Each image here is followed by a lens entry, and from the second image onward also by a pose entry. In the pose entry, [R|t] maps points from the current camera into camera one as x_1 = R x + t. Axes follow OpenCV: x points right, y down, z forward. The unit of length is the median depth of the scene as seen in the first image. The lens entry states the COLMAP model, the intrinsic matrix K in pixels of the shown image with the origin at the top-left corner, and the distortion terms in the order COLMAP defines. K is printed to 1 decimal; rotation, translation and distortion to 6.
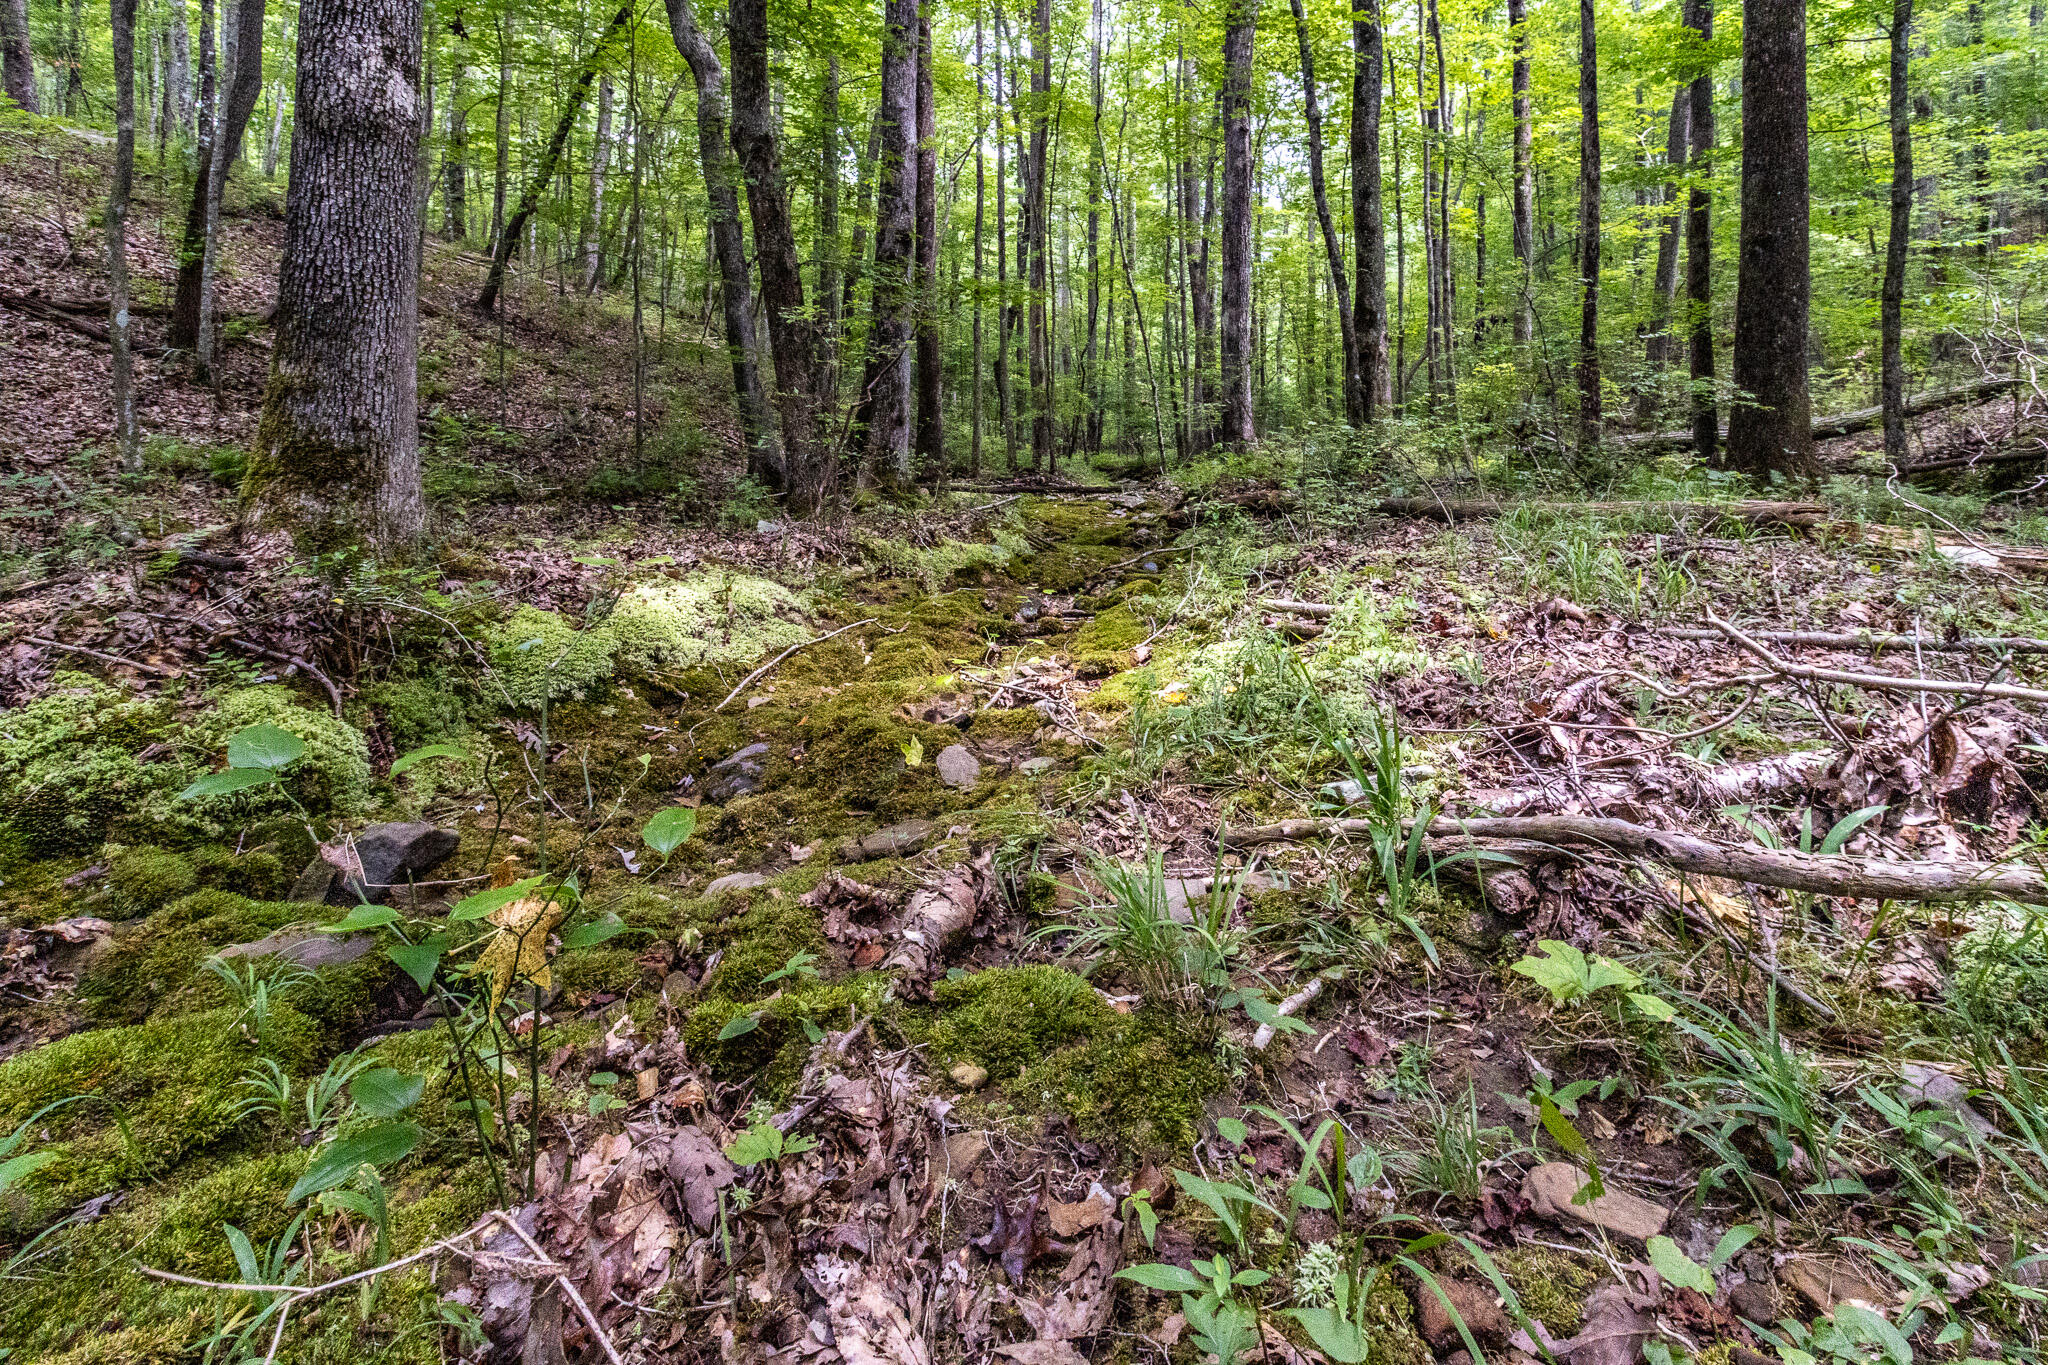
lens RADIAL K [[945.4, 0, 924.7], [0, 945.4, 671.0], [0, 0, 1]] dist [-0.001852, 0.001539]
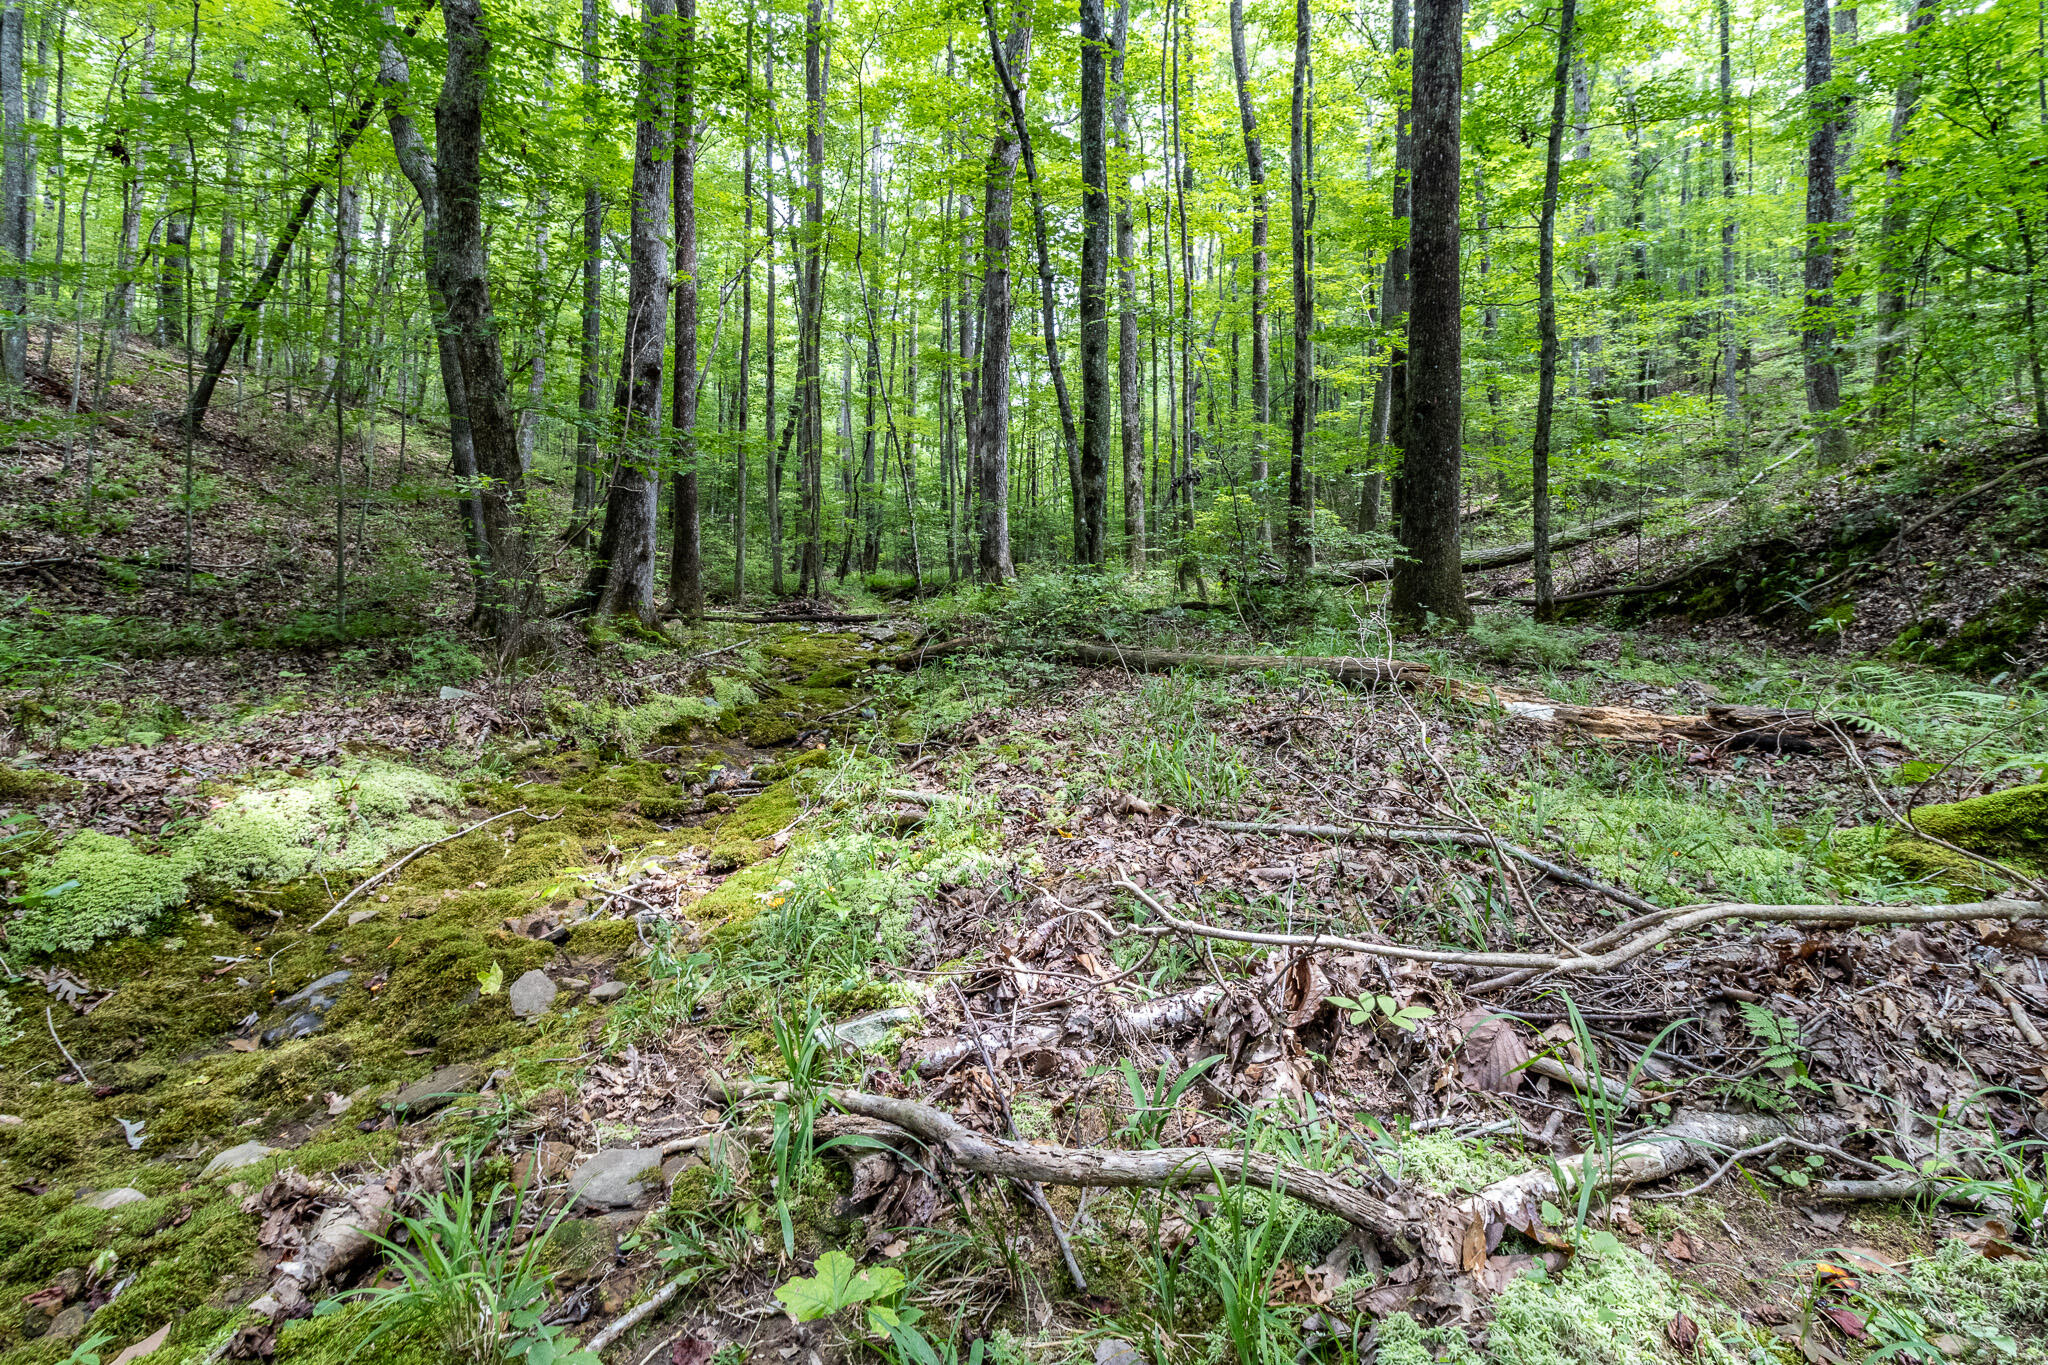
lens RADIAL K [[945.4, 0, 1022.4], [0, 945.4, 679.1], [0, 0, 1]] dist [-0.001852, 0.001539]
pose [[0.988035, -0.015266, 0.153473, 0.344397], [0.017604, 0.999749, -0.013887, -0.182298], [-0.153222, 0.016423, 0.988055, -0.079017]]
